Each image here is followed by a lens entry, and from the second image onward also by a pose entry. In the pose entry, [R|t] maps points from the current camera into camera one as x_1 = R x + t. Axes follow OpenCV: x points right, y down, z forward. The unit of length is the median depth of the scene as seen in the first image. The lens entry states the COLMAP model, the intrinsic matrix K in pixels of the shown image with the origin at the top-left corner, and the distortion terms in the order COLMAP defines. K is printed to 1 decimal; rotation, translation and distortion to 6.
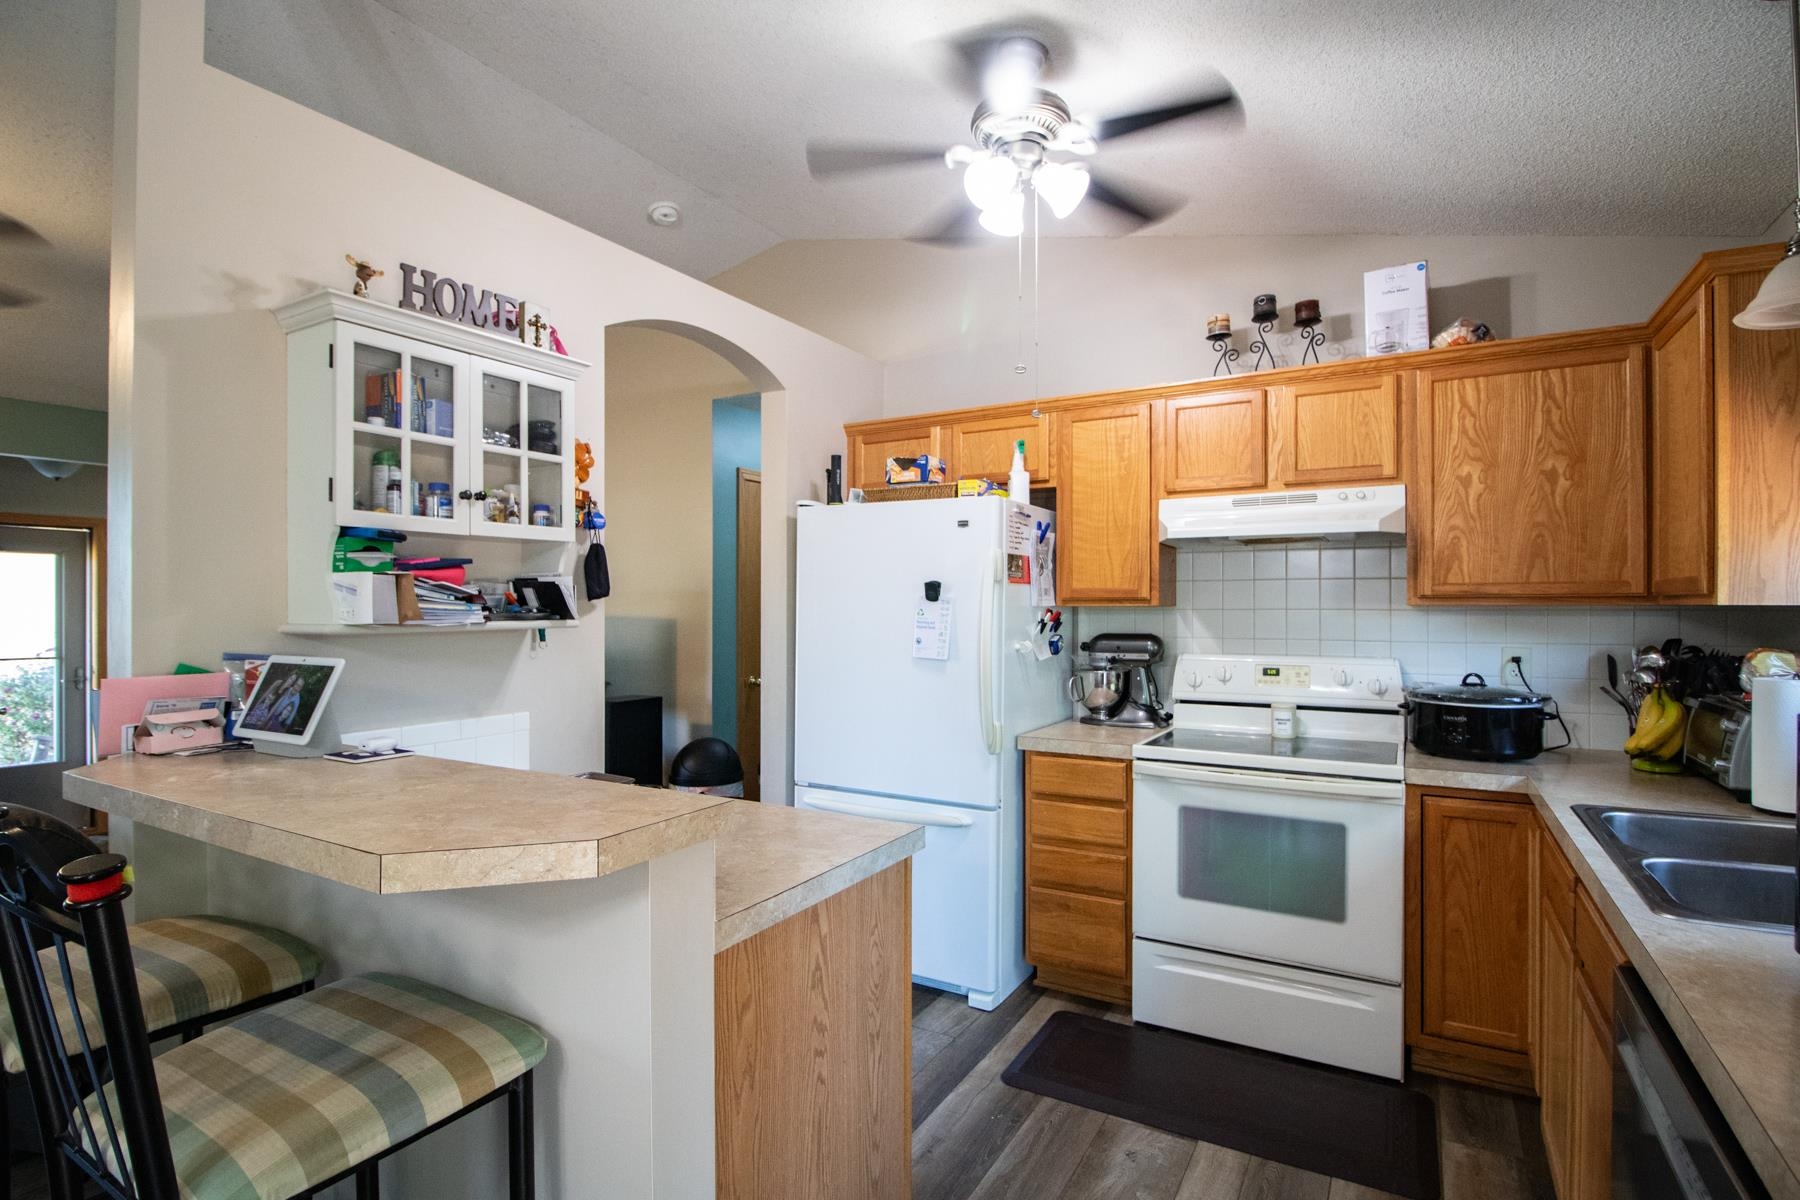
lens RADIAL K [[856.0, 0, 855.5], [0, 856.0, 609.7], [0, 0, 1]] dist [-0.010219, -0.008369]
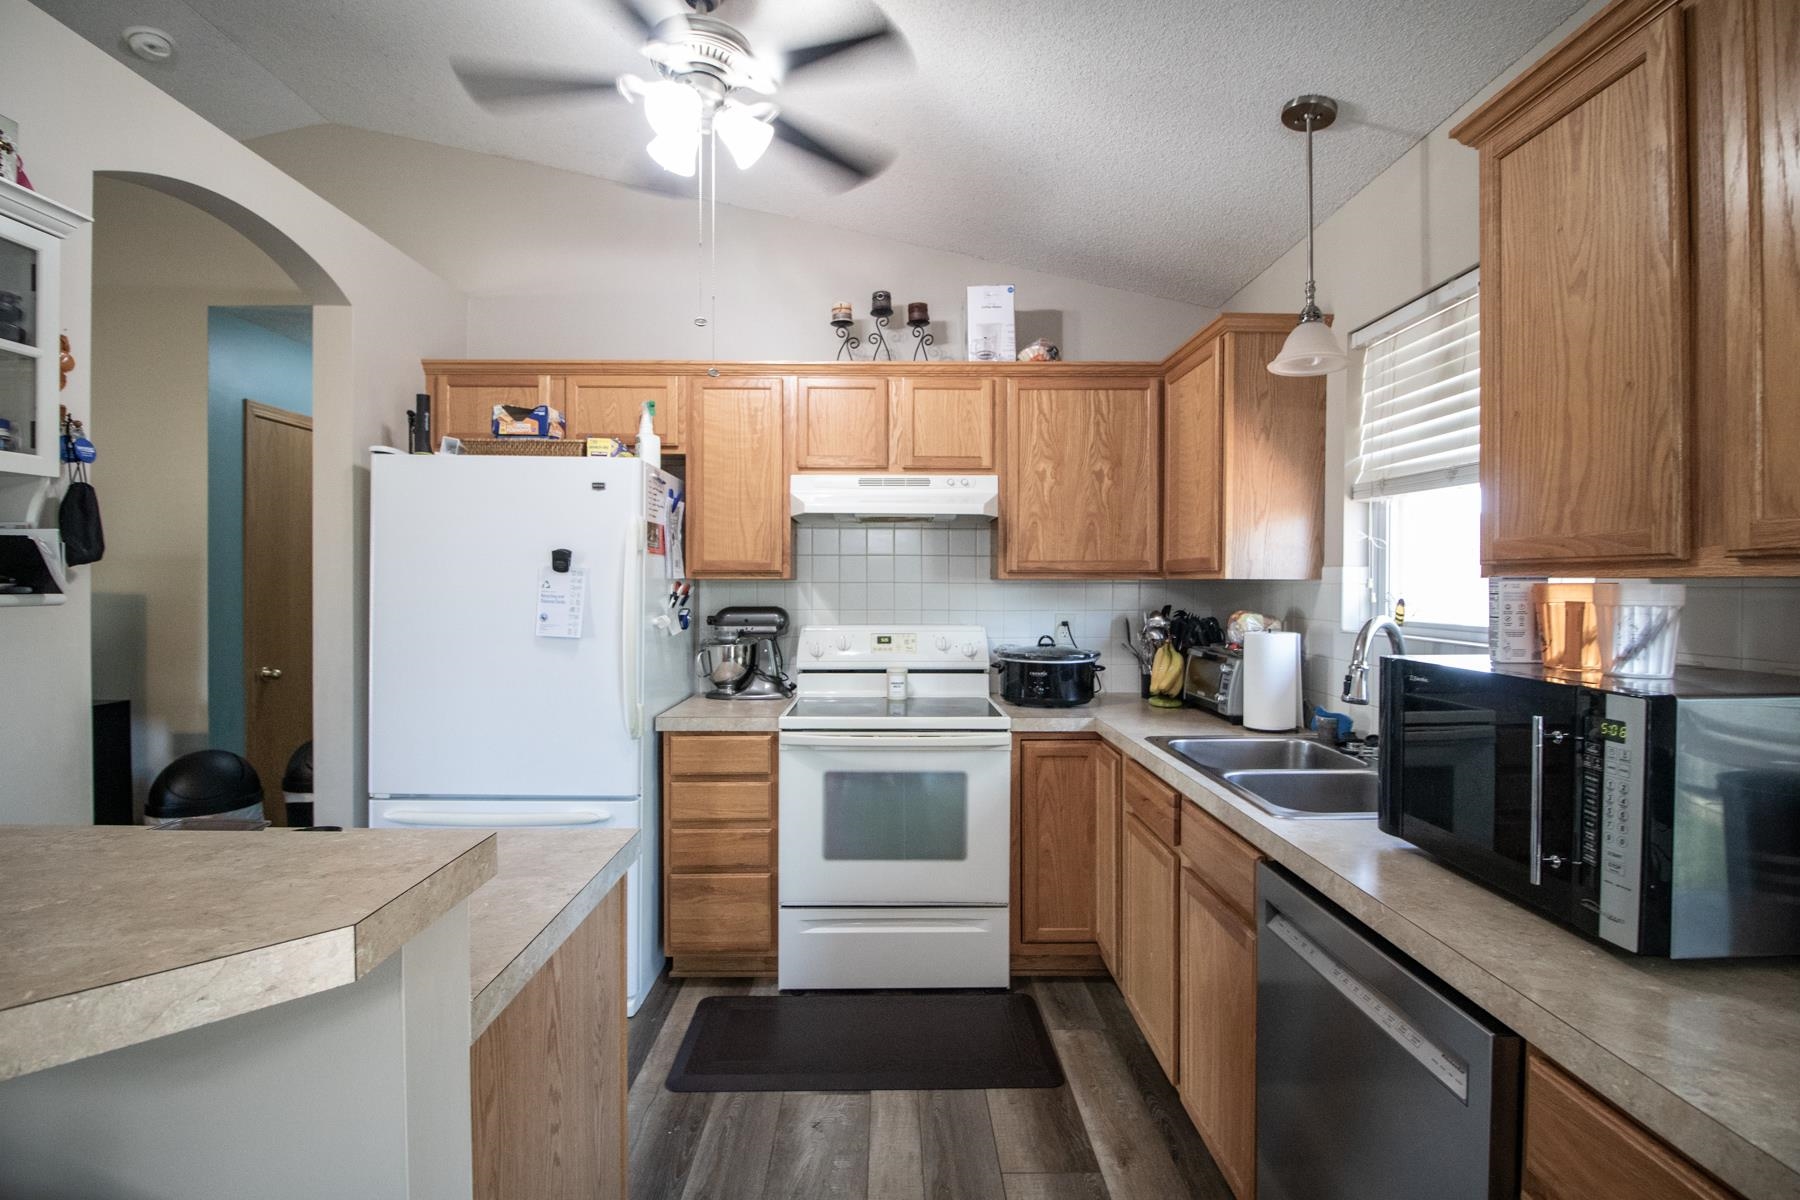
lens RADIAL K [[856.0, 0, 859.6], [0, 856.0, 592.4], [0, 0, 1]] dist [-0.010219, -0.008369]
pose [[0.853185, -0.002911, 0.521600, -0.121947], [-0.001581, 0.999965, 0.008168, 0.003771], [-0.521605, -0.007794, 0.853151, 0.096517]]
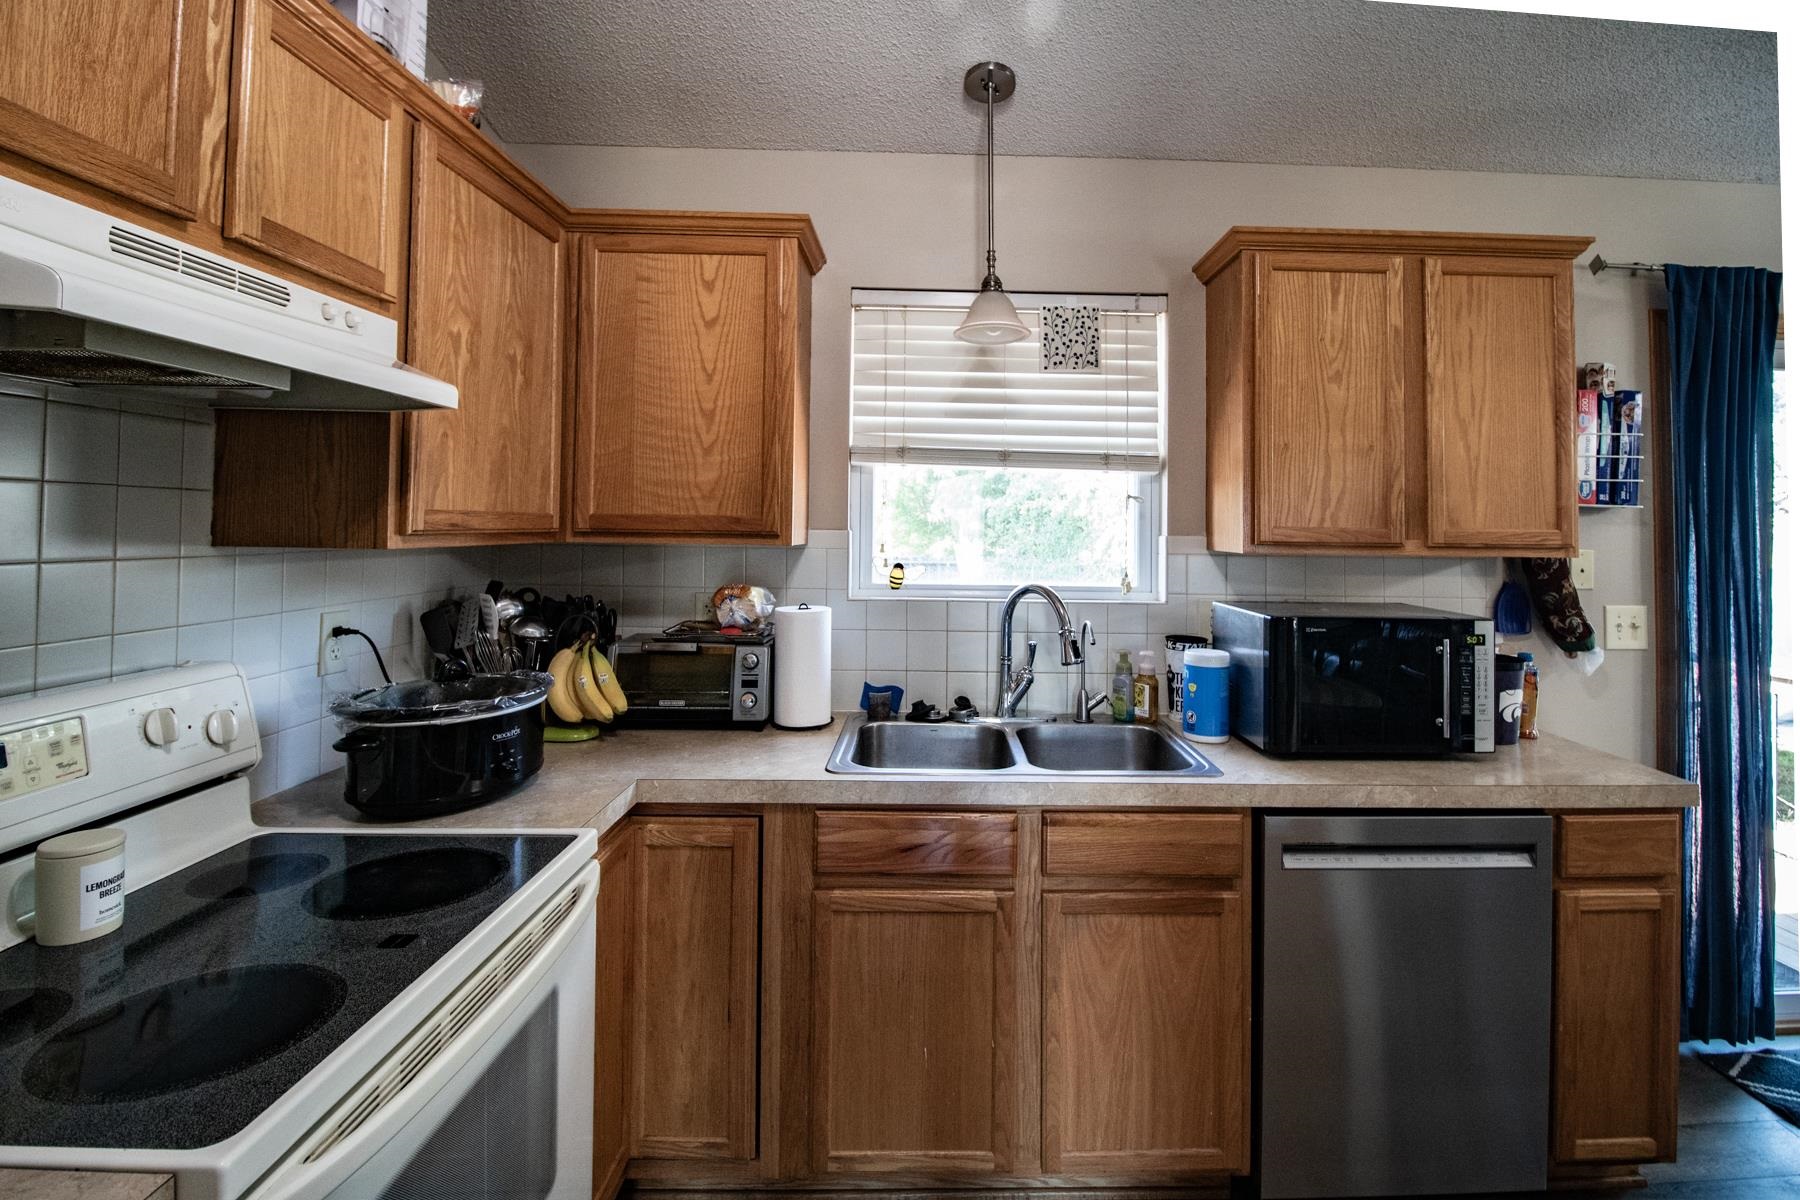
lens RADIAL K [[856.0, 0, 961.1], [0, 856.0, 498.6], [0, 0, 1]] dist [-0.010219, -0.008369]
pose [[-0.574747, 0.016747, 0.818160, 0.013816], [-0.011605, 0.999523, -0.028612, -0.025283], [-0.818249, -0.025939, -0.574278, 0.984919]]
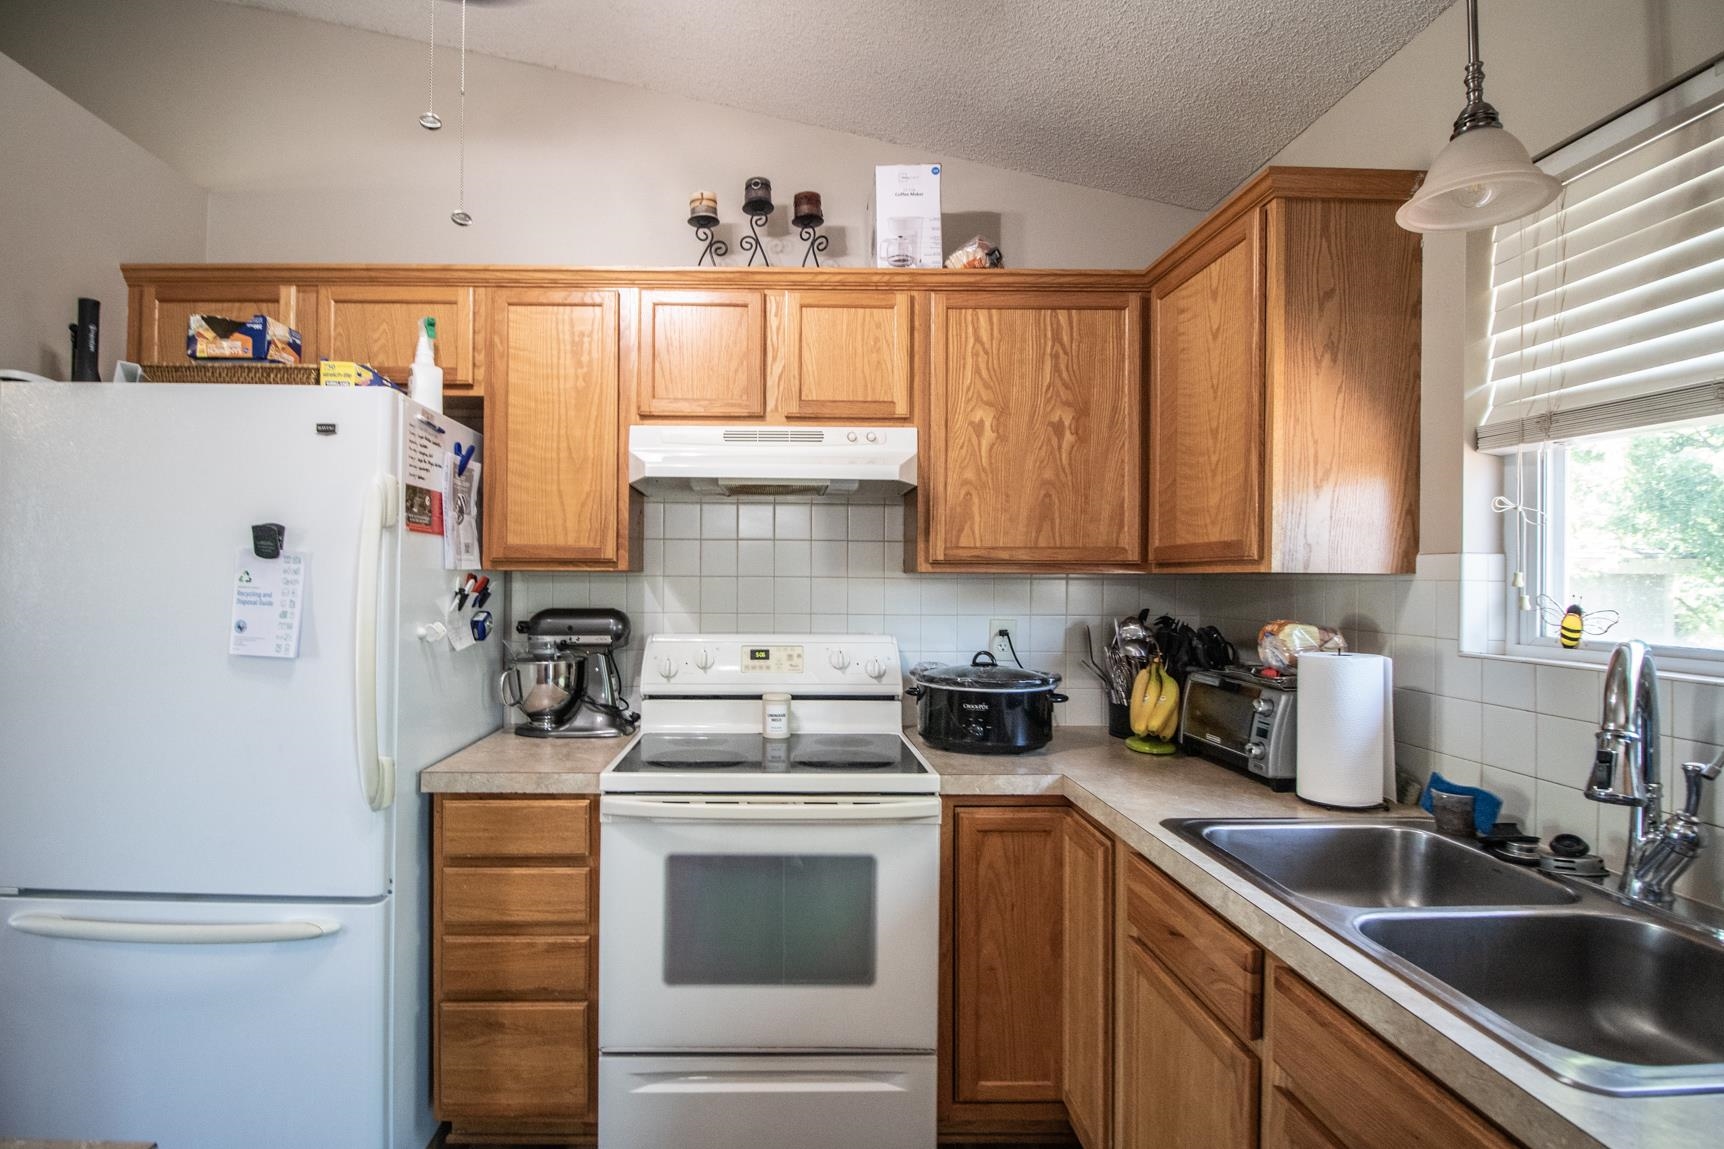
lens RADIAL K [[850.2, 0, 774.5], [0, 850.2, 579.2], [0, 0, 1]] dist [-0.006351, -0.003321]
pose [[0.838861, 0.005977, 0.544313, 0.073160], [-0.005881, 0.999981, -0.001917, 0.004195], [-0.544314, -0.001593, 0.838880, 0.365432]]
